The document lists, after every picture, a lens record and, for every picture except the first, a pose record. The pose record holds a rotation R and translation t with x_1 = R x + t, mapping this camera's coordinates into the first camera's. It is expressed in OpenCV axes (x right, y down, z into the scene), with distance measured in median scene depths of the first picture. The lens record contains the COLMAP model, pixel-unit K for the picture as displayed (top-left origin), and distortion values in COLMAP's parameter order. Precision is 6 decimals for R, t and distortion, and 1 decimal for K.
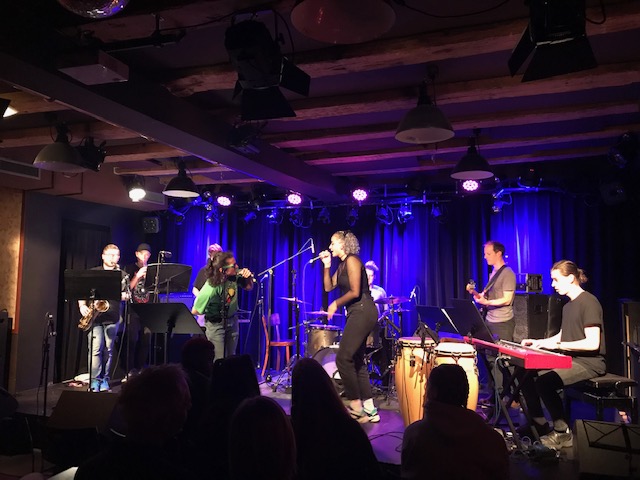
lens RADIAL K [[527.4, 0, 320.6], [0, 527.4, 236.7], [0, 0, 1]] dist [0.068878, -0.087466]
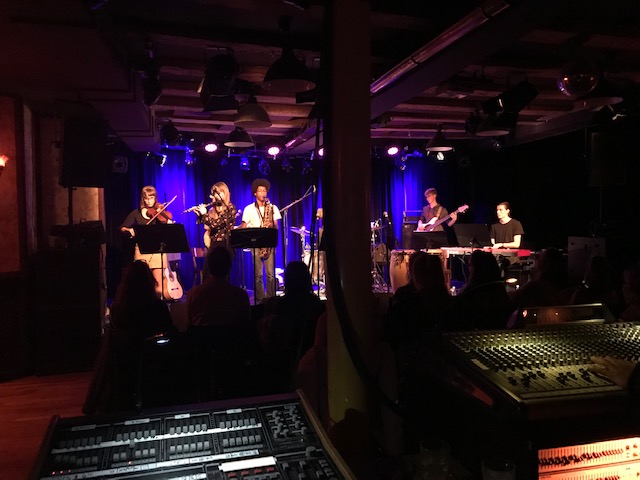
lens RADIAL K [[527.4, 0, 321.2], [0, 527.4, 239.5], [0, 0, 1]] dist [0.068878, -0.087466]
pose [[0.796898, -0.034646, 0.603119, -0.839311], [-0.035990, 0.993858, 0.104644, 0.000722], [-0.603041, -0.105097, 0.790757, -0.074360]]
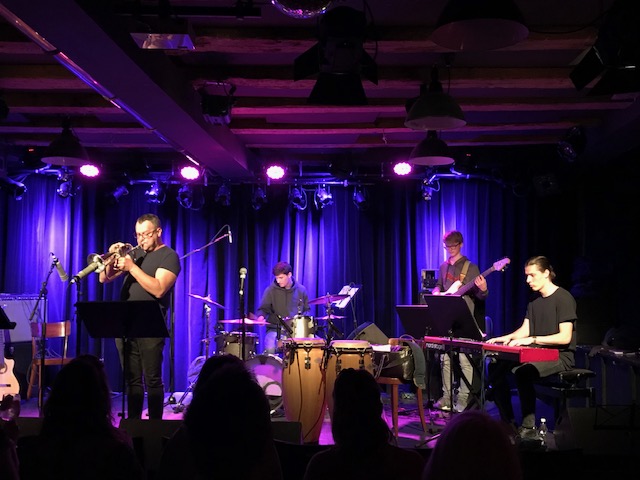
lens RADIAL K [[739.2, 0, 318.1], [0, 739.2, 236.6], [0, 0, 1]] dist [0.088099, 0.000000]
pose [[0.946299, 0.021853, 0.322553, -0.262937], [-0.029589, 0.999380, 0.019102, -0.004066], [-0.321936, -0.027620, 0.946358, -0.124875]]
